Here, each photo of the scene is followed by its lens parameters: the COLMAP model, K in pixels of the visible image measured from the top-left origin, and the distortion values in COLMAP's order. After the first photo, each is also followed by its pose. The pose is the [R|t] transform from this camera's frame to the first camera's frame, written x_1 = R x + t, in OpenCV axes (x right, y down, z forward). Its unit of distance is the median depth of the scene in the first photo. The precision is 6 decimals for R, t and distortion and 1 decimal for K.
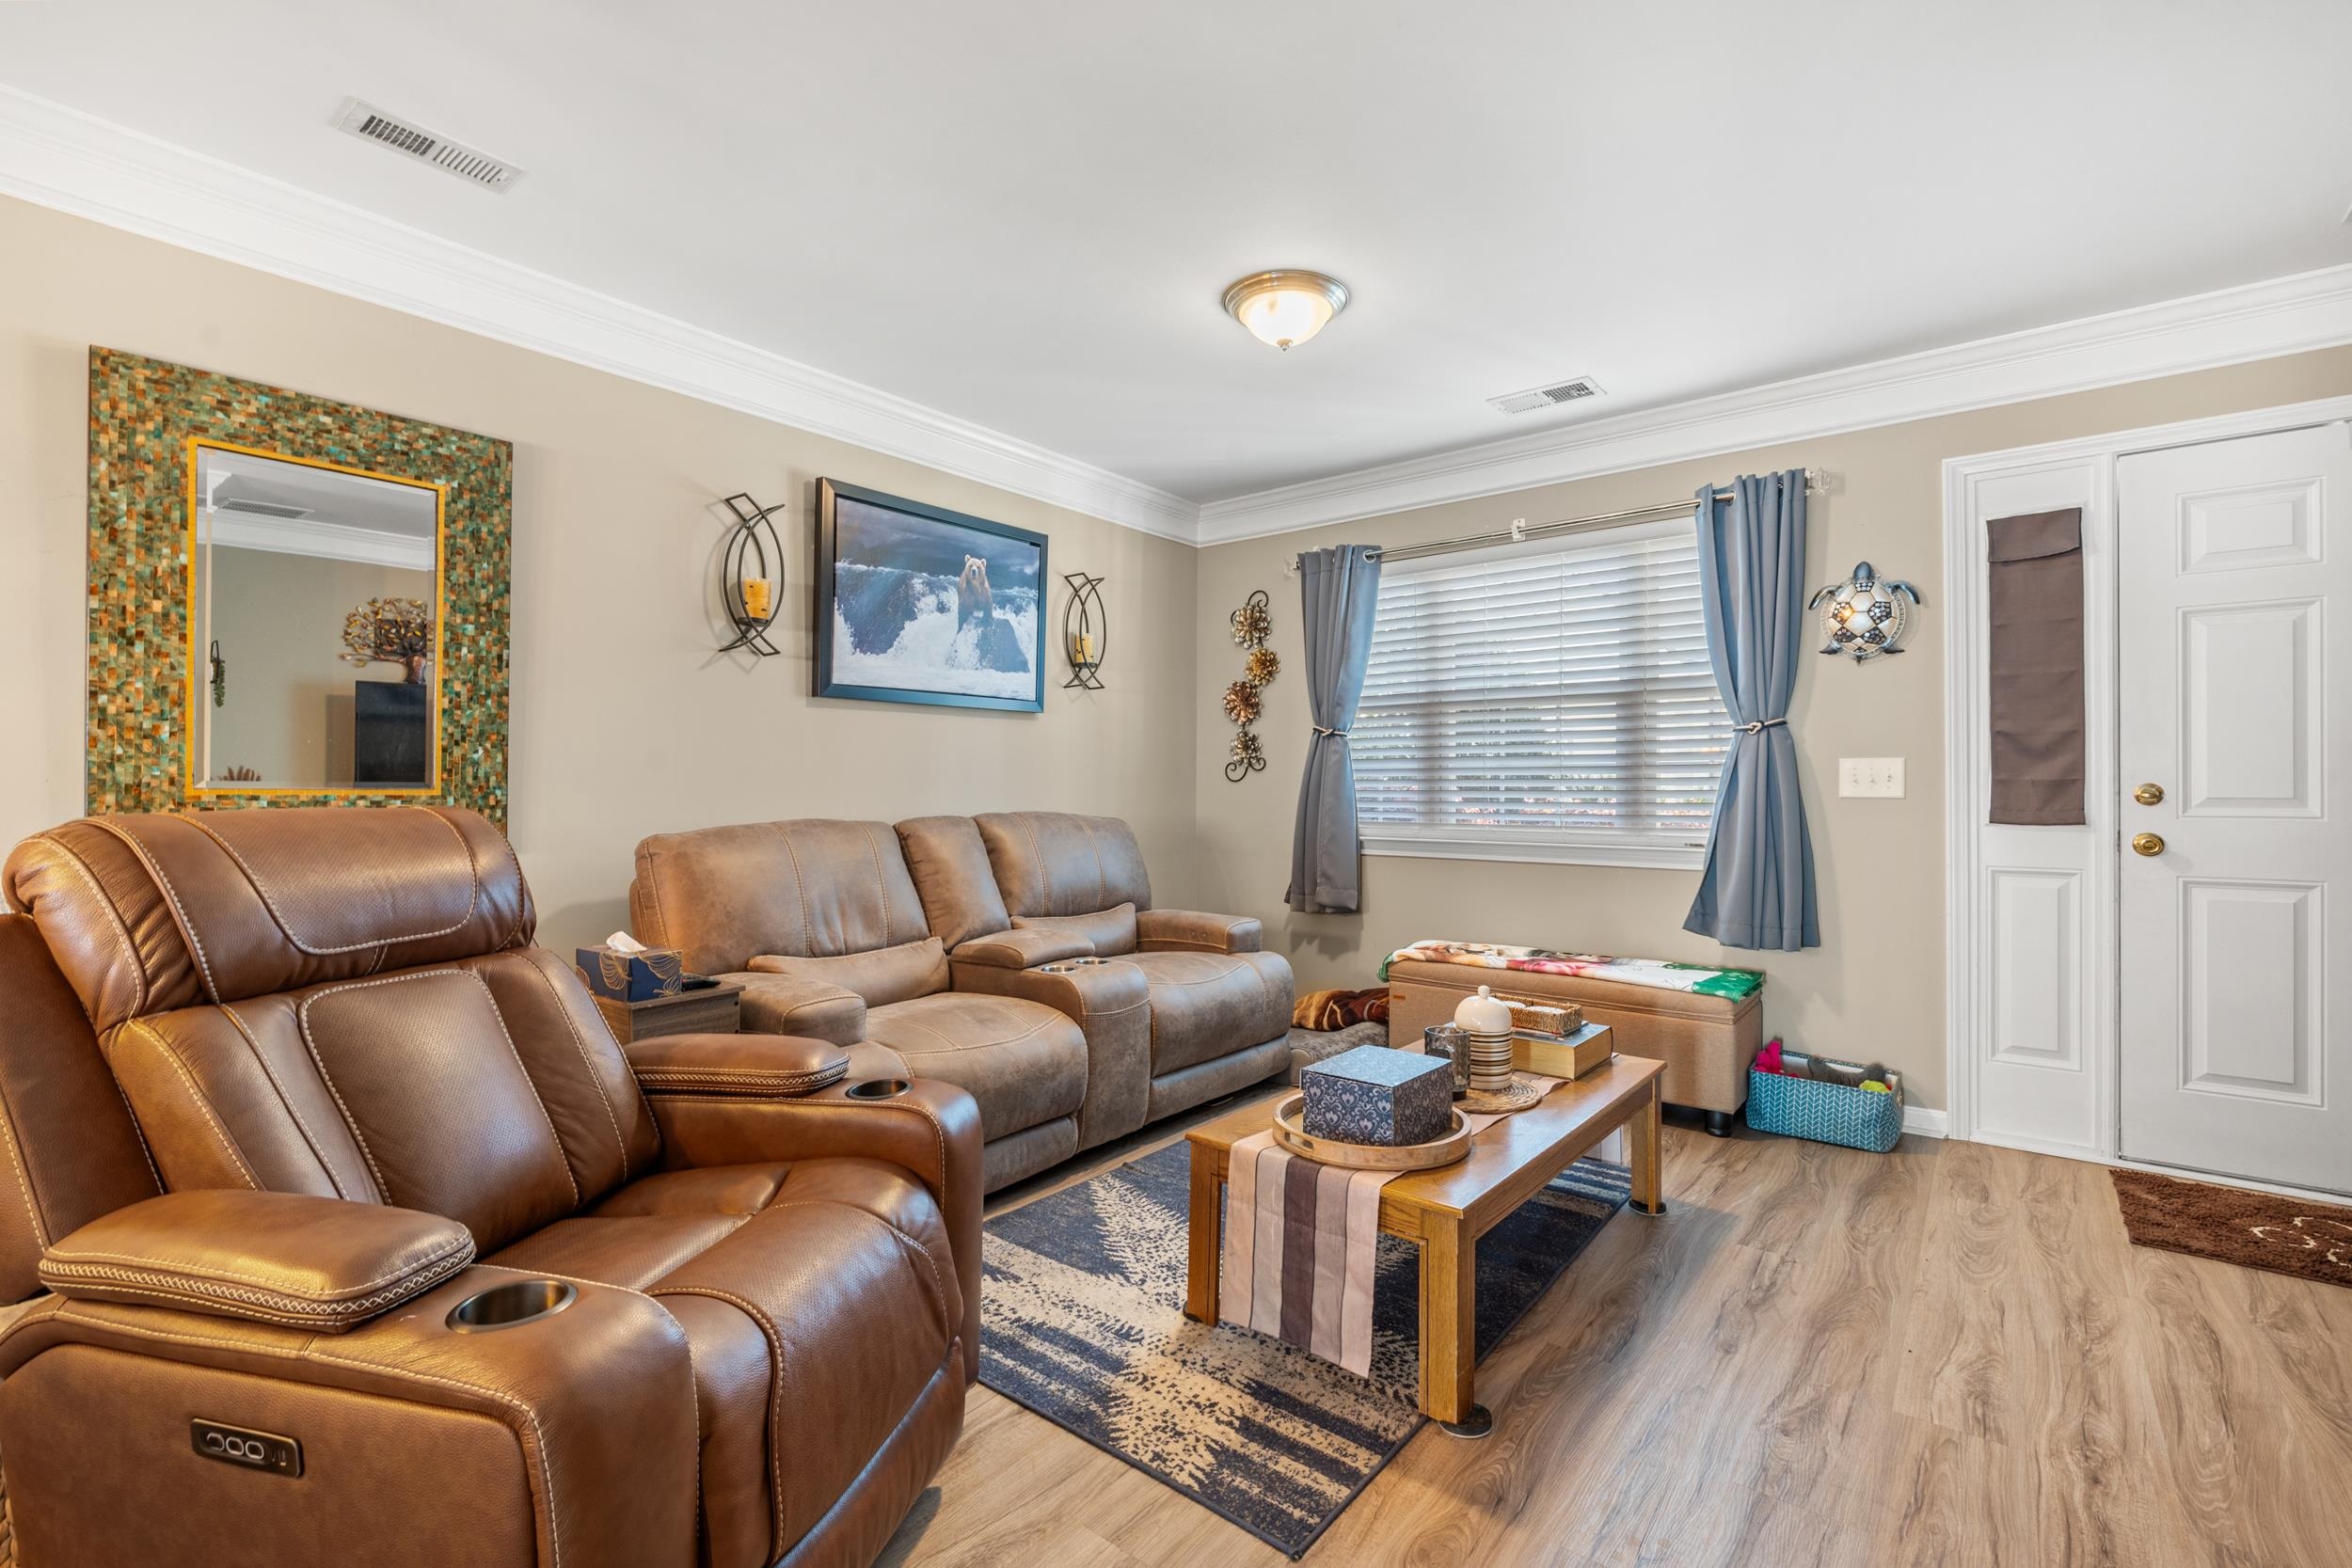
lens RADIAL K [[1032.8, 0, 1181.9], [0, 1032.8, 788.5], [0, 0, 1]] dist [-0.005438, 0.001175]
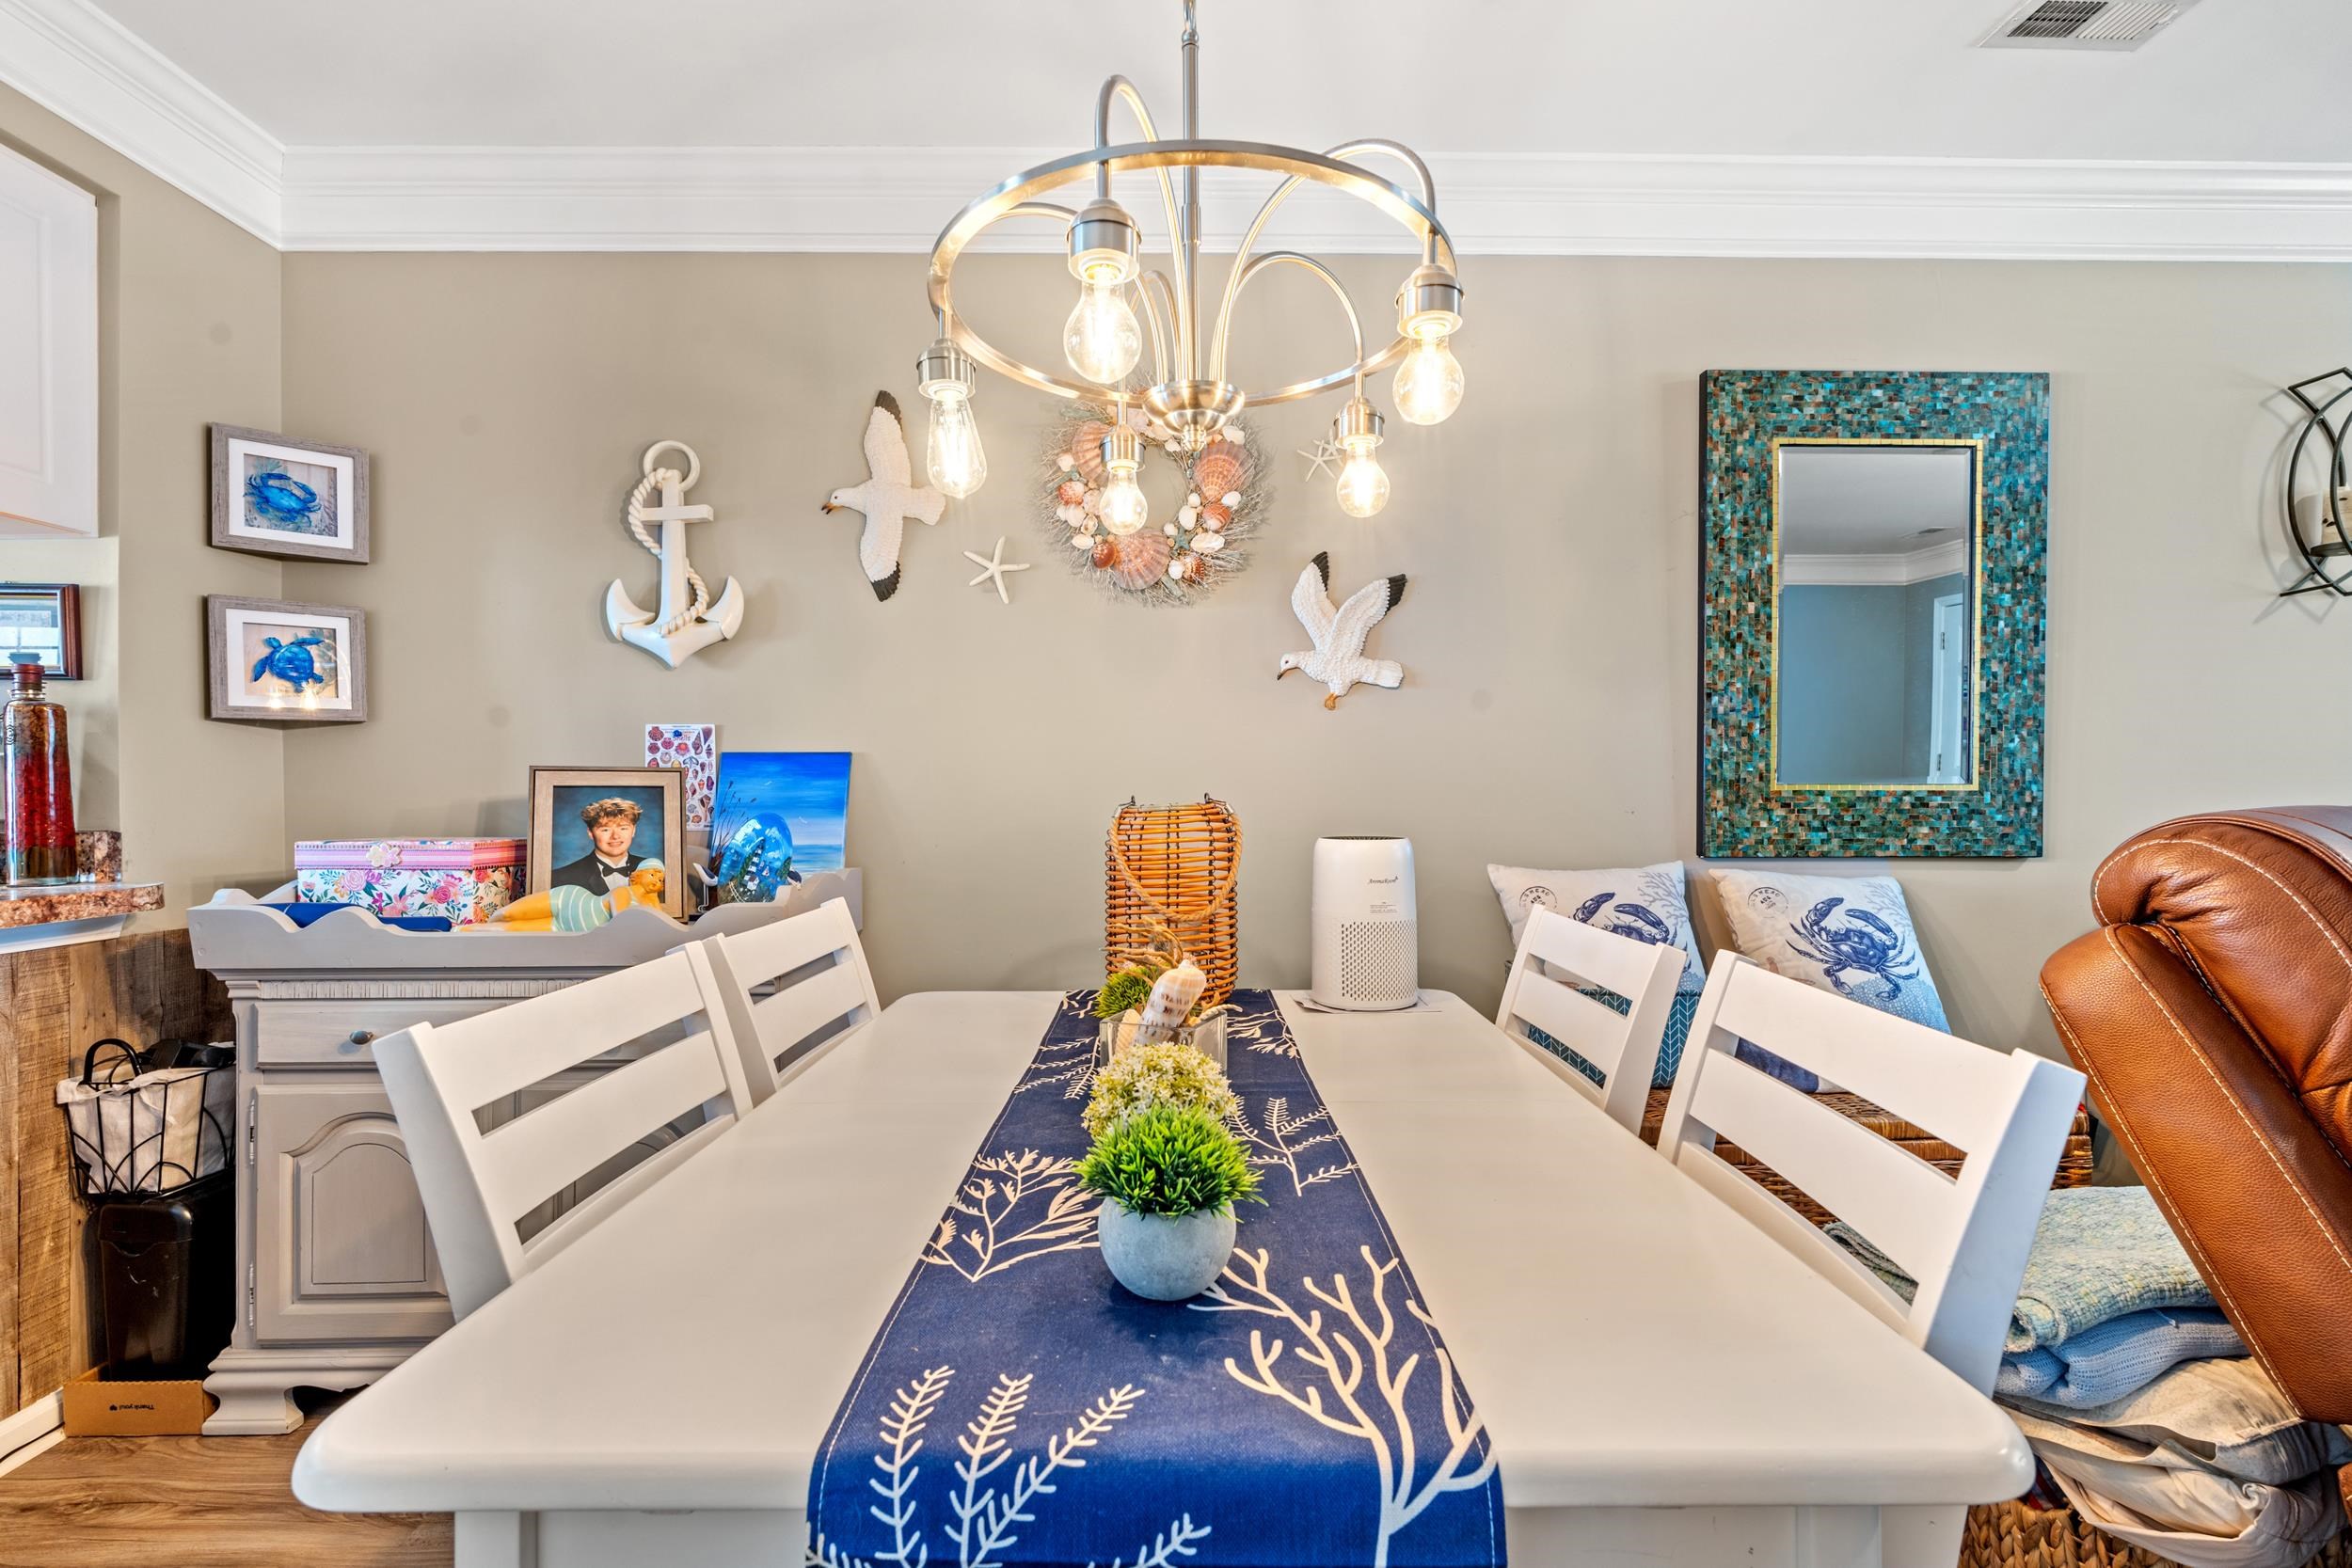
lens RADIAL K [[1032.8, 0, 1193.8], [0, 1032.8, 782.1], [0, 0, 1]] dist [-0.005438, 0.001175]
pose [[0.646042, -0.005030, -0.763285, -0.479322], [0.004251, 0.999986, -0.002991, -0.001092], [0.763290, -0.001312, 0.646055, -0.083477]]
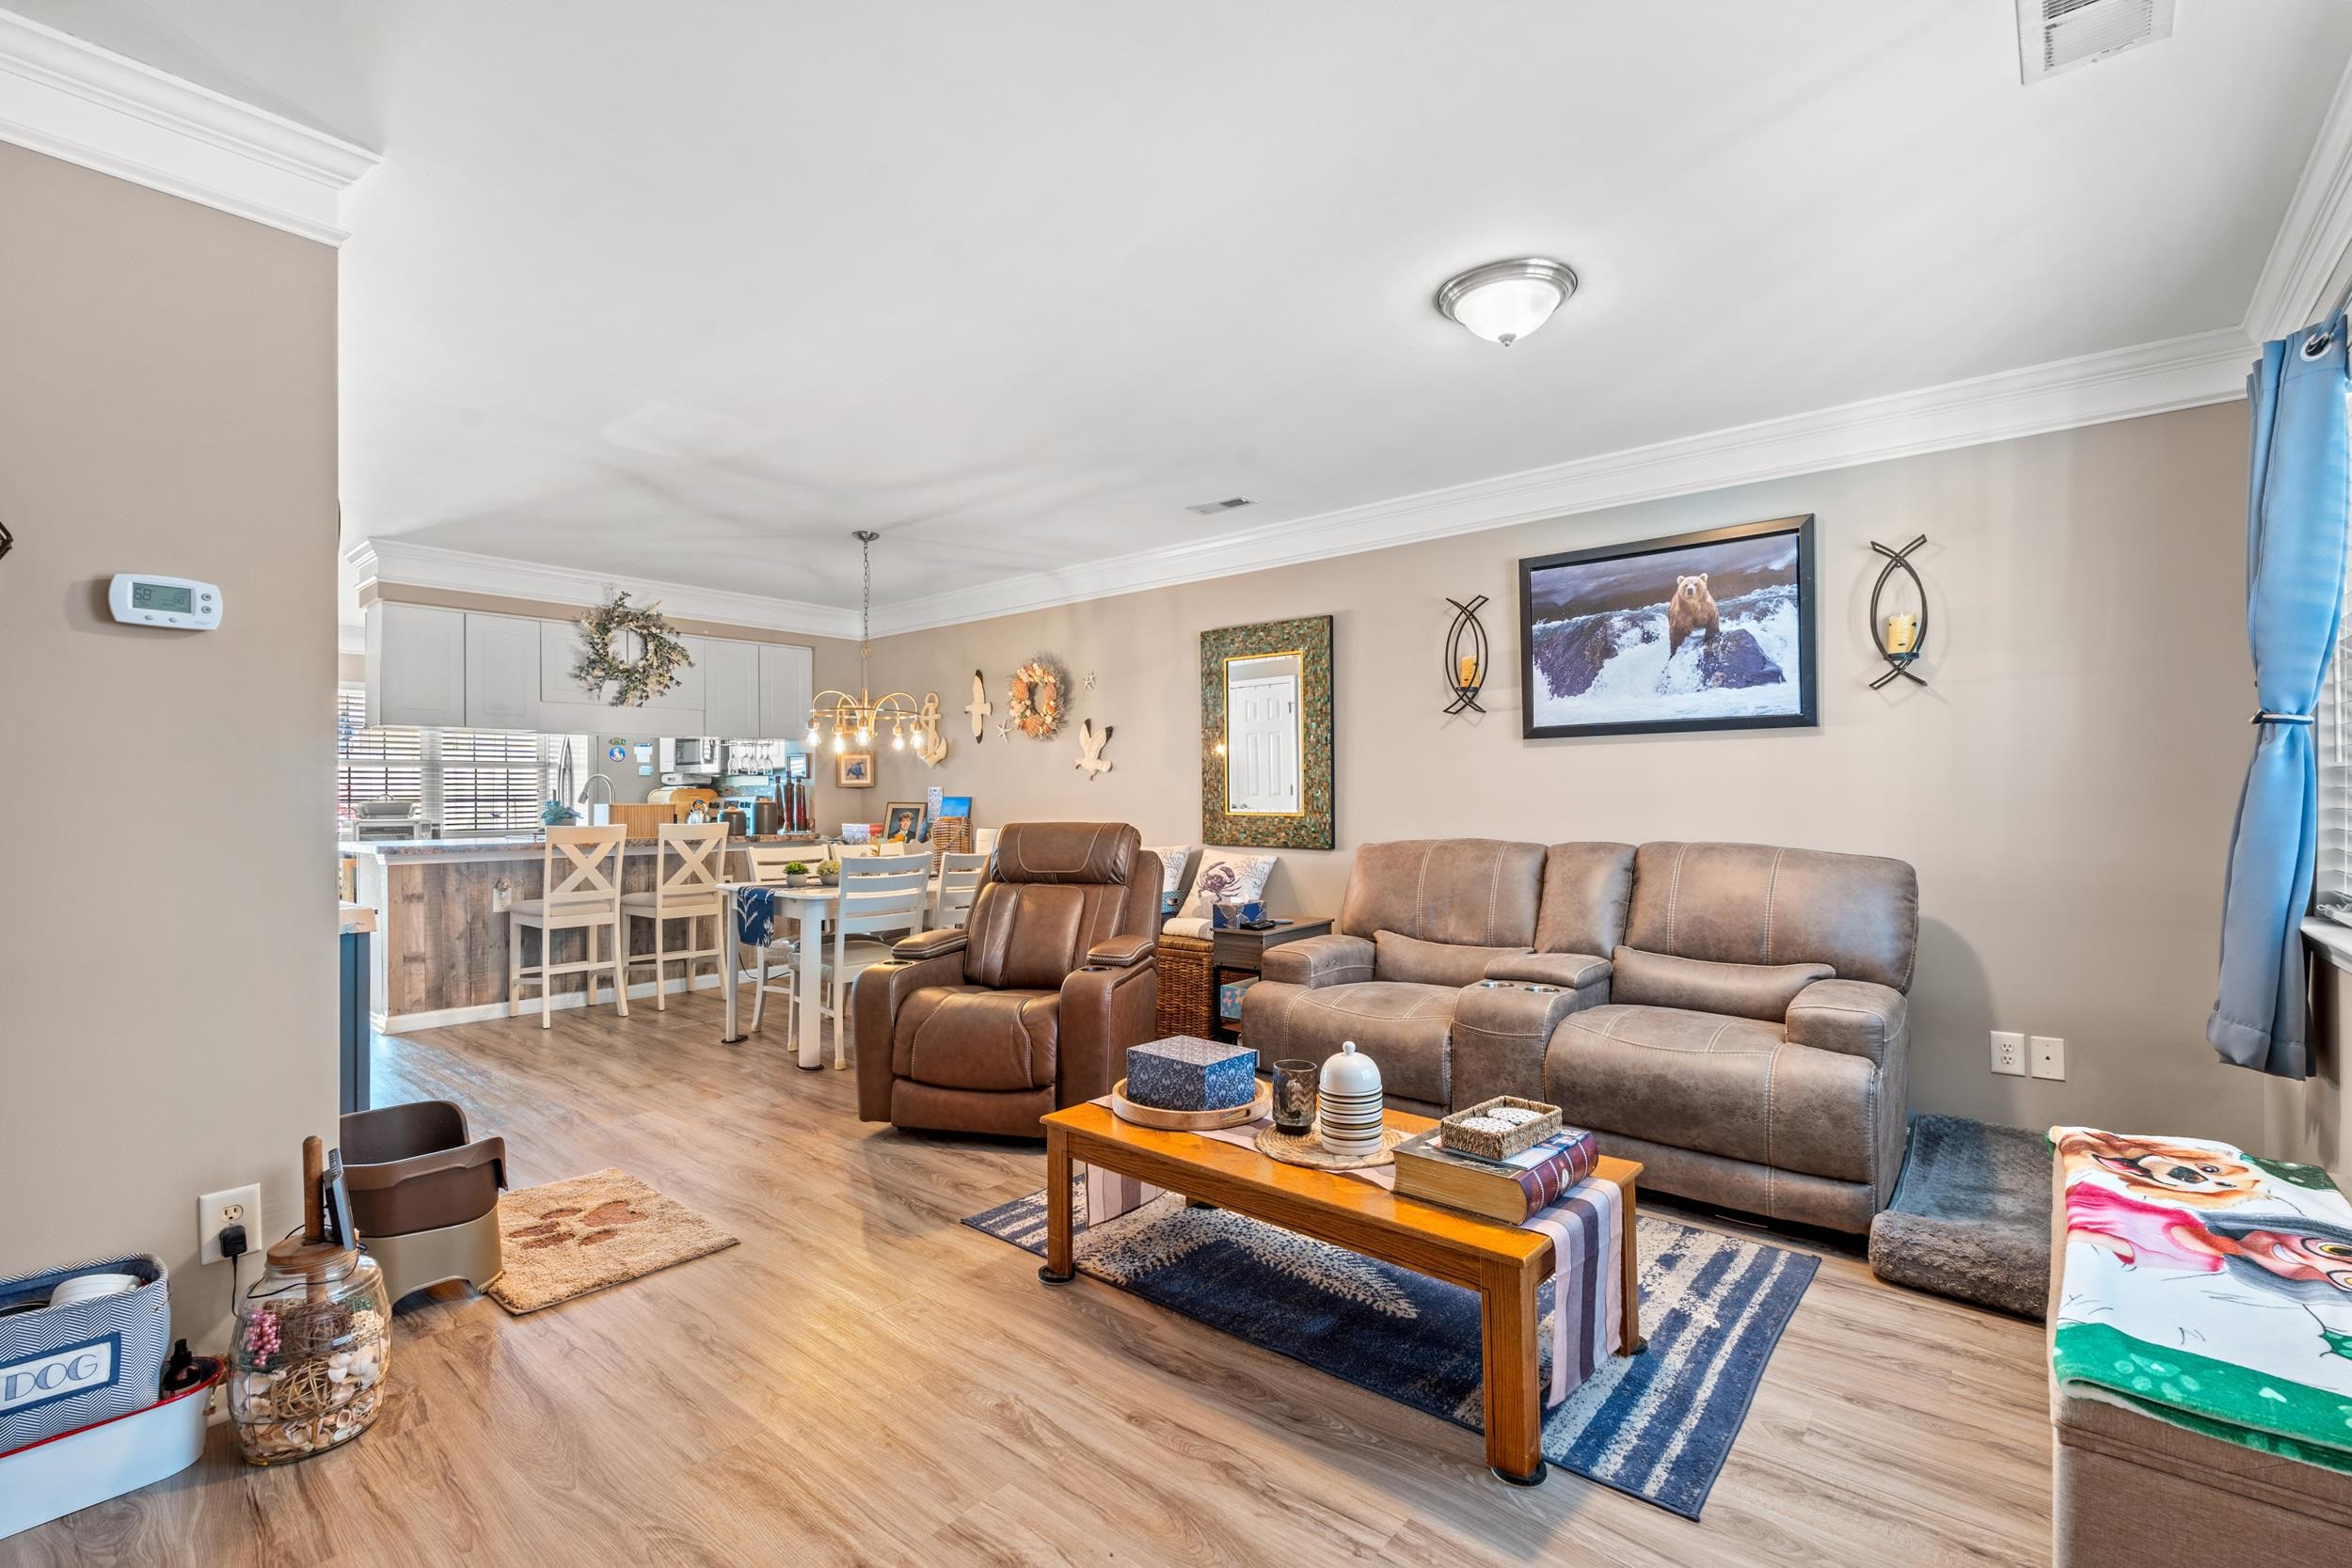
lens RADIAL K [[1032.8, 0, 1183.0], [0, 1032.8, 792.8], [0, 0, 1]] dist [-0.005438, 0.001175]
pose [[-0.019335, -0.008336, -0.999778, 1.143695], [-0.000342, 0.999965, -0.008331, -0.020591], [0.999813, 0.000181, -0.019337, 0.817961]]
